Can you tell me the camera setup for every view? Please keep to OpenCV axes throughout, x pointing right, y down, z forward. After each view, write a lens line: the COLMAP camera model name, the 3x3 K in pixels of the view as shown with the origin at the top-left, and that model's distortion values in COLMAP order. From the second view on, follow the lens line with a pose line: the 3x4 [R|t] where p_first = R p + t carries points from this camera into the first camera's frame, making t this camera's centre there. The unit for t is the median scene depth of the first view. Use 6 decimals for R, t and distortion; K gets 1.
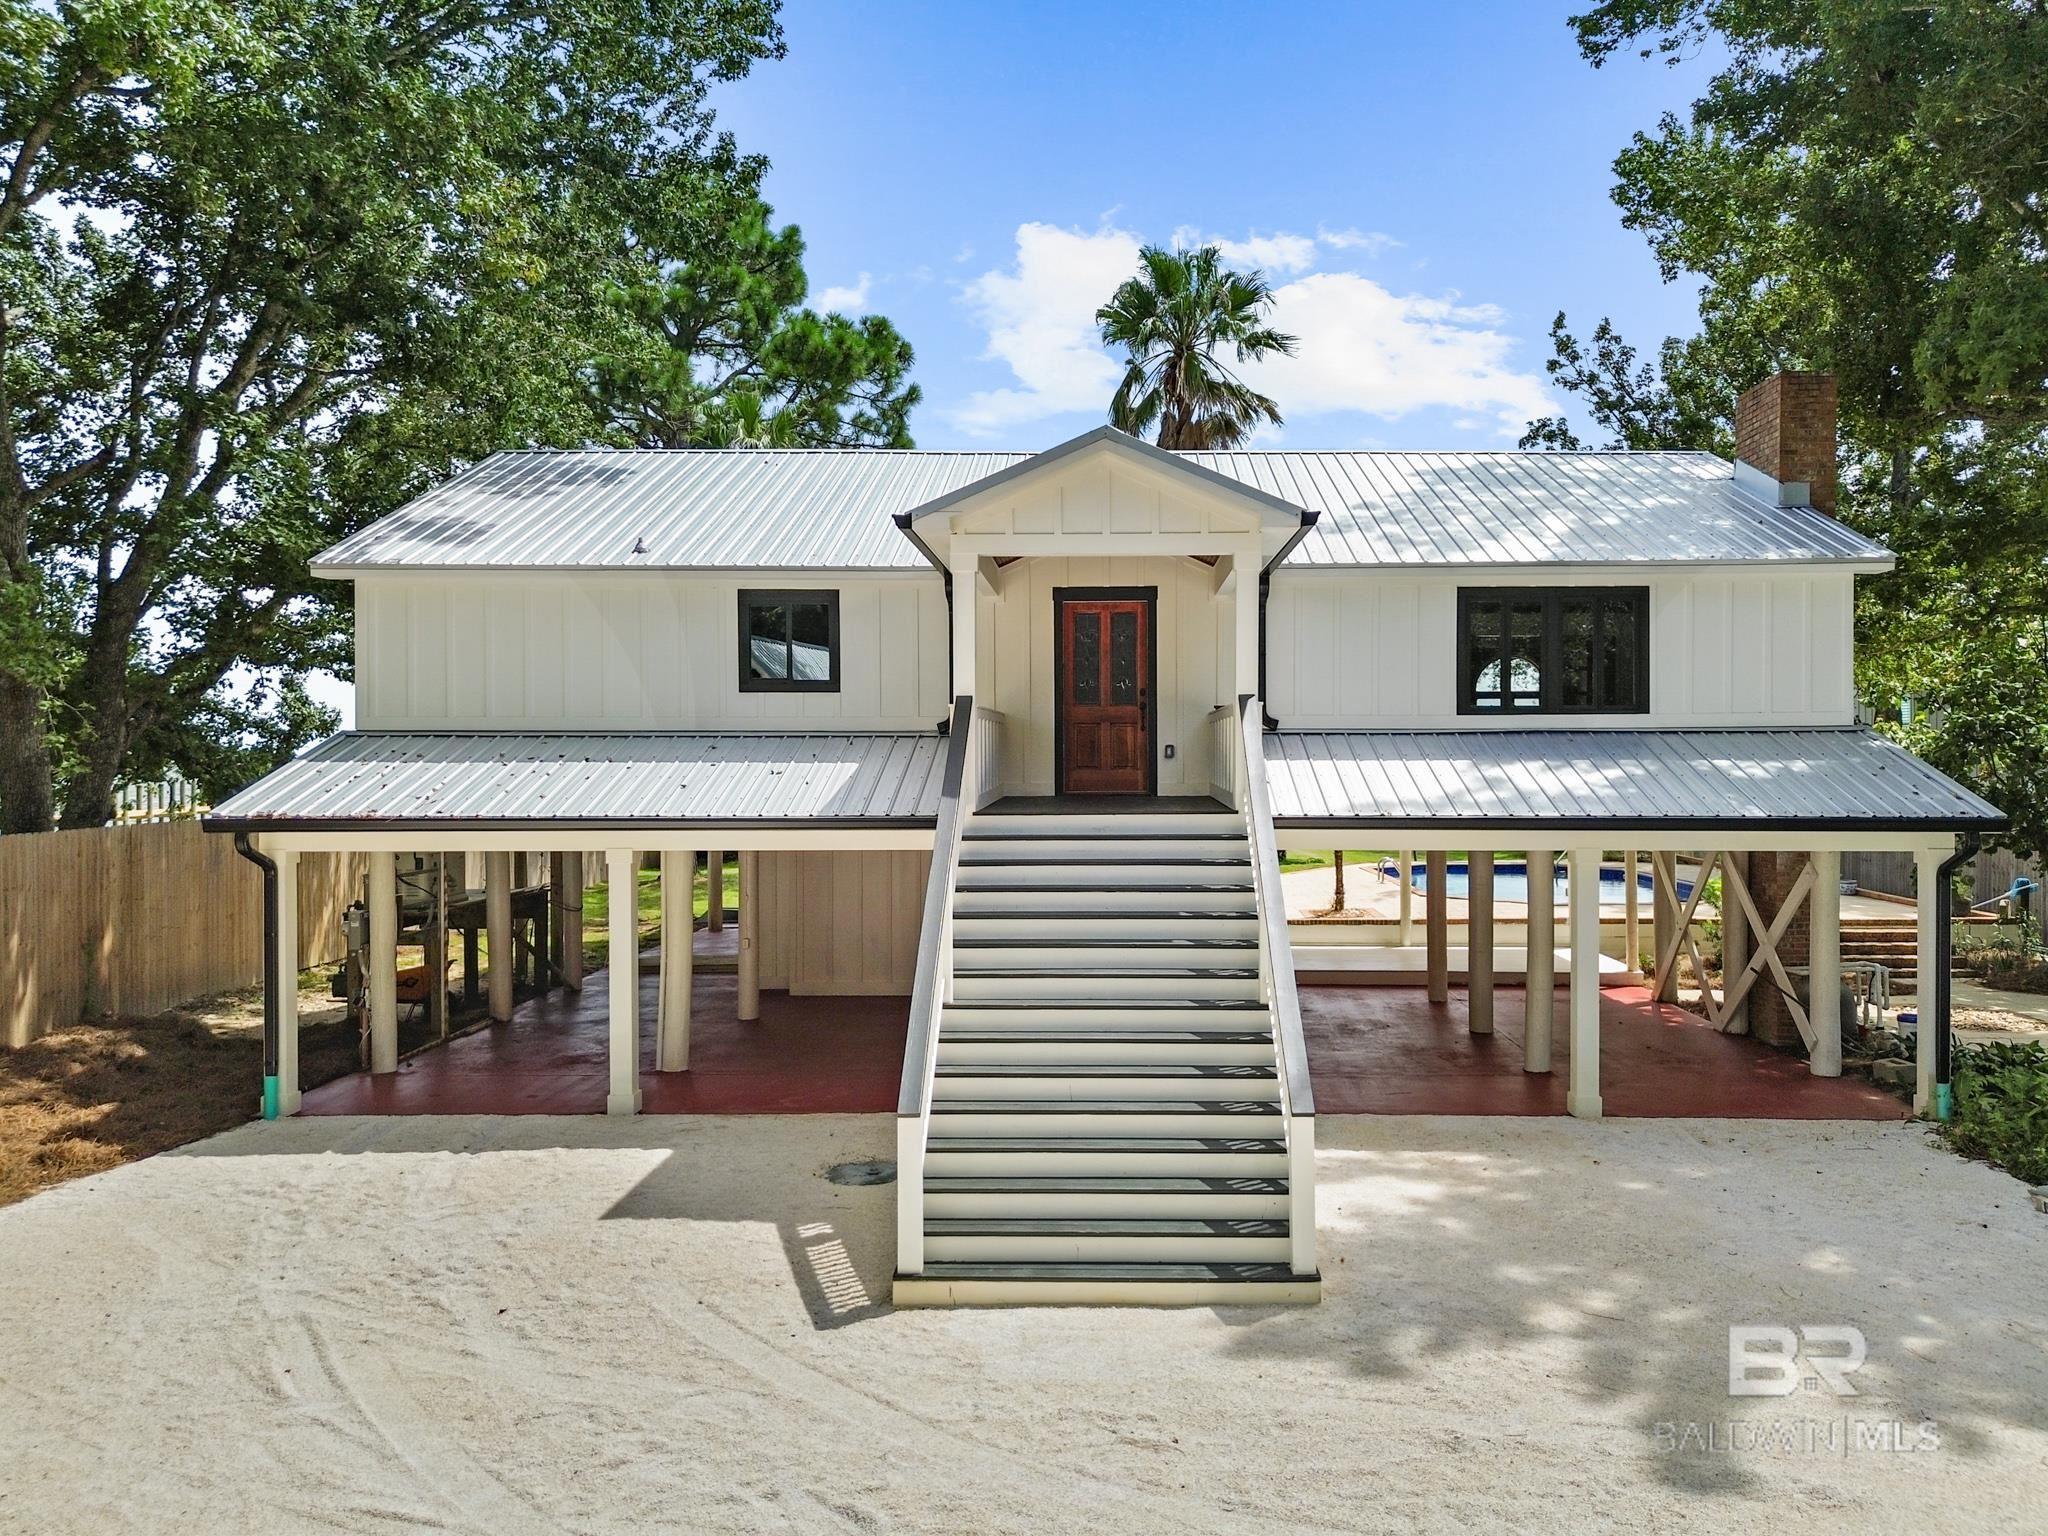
lens RADIAL K [[1524.8, 0, 1084.5], [0, 1524.8, 776.4], [0, 0, 1]] dist [0.039051, -0.027786]
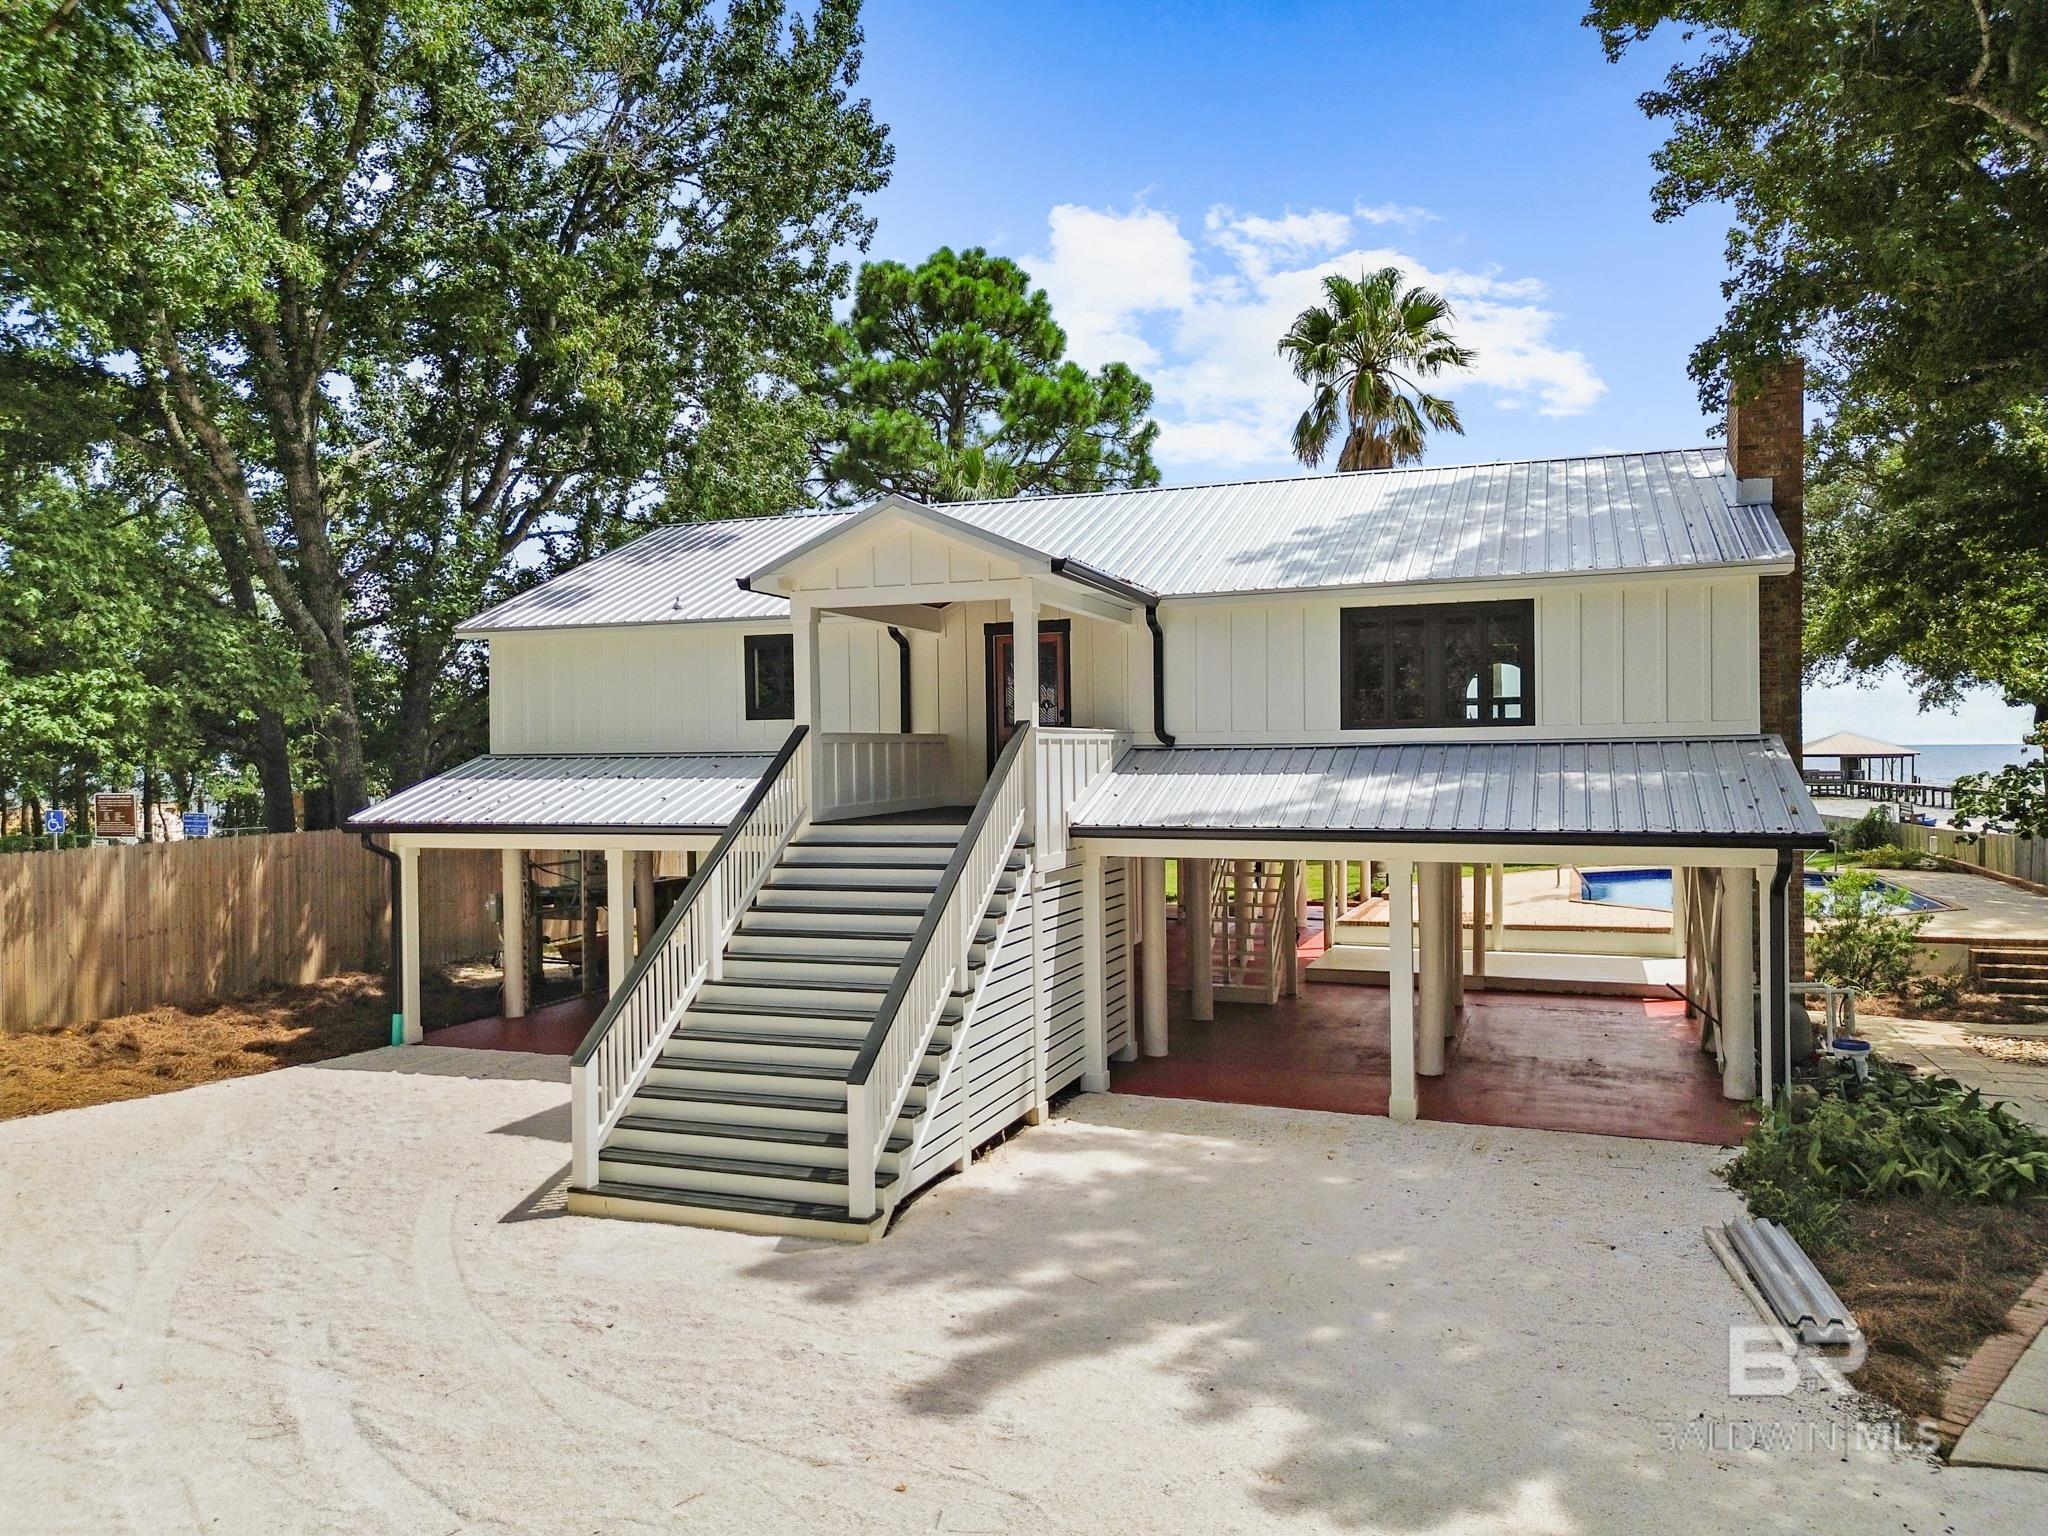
lens RADIAL K [[1437.7, 0, 1023.6], [0, 1437.7, 769.2], [0, 0, 1]] dist [0.056658, -0.054388]
pose [[0.941466, -0.006049, -0.337053, 0.459434], [0.005174, 0.999981, -0.003495, -0.013211], [0.337068, 0.001546, 0.941479, -0.010820]]
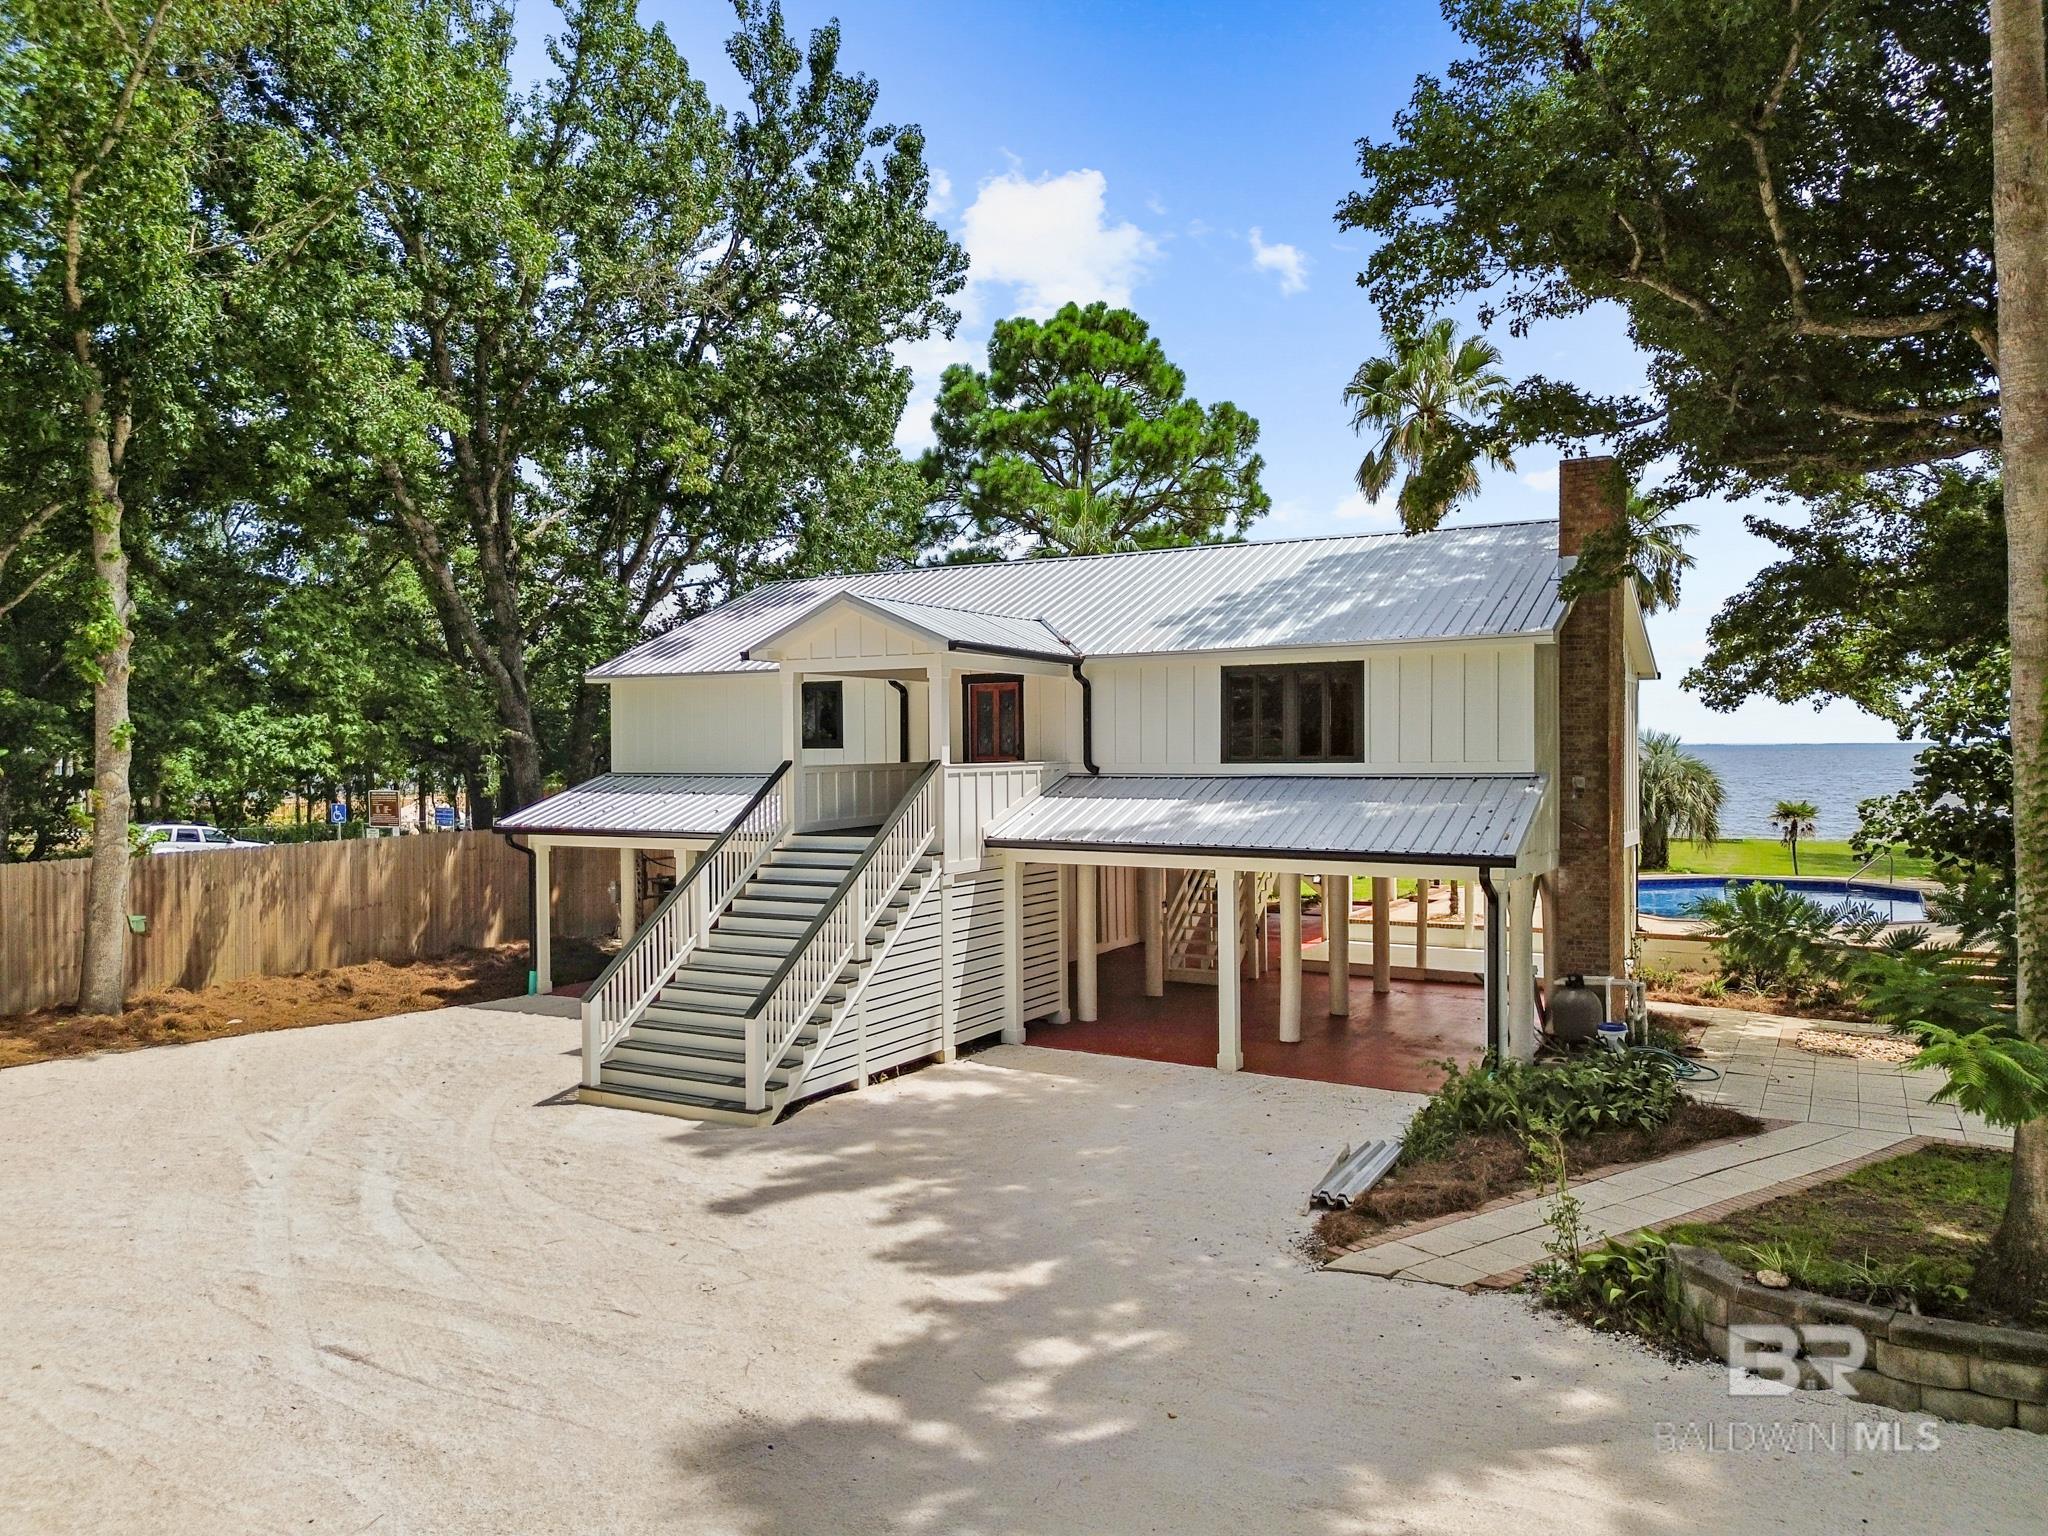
lens RADIAL K [[1437.7, 0, 1029.4], [0, 1437.7, 765.7], [0, 0, 1]] dist [0.056658, -0.054388]
pose [[0.874070, 0.000646, -0.485799, 0.865629], [-0.001026, 0.999999, -0.000516, -0.046211], [0.485798, 0.000949, 0.874070, -0.200409]]
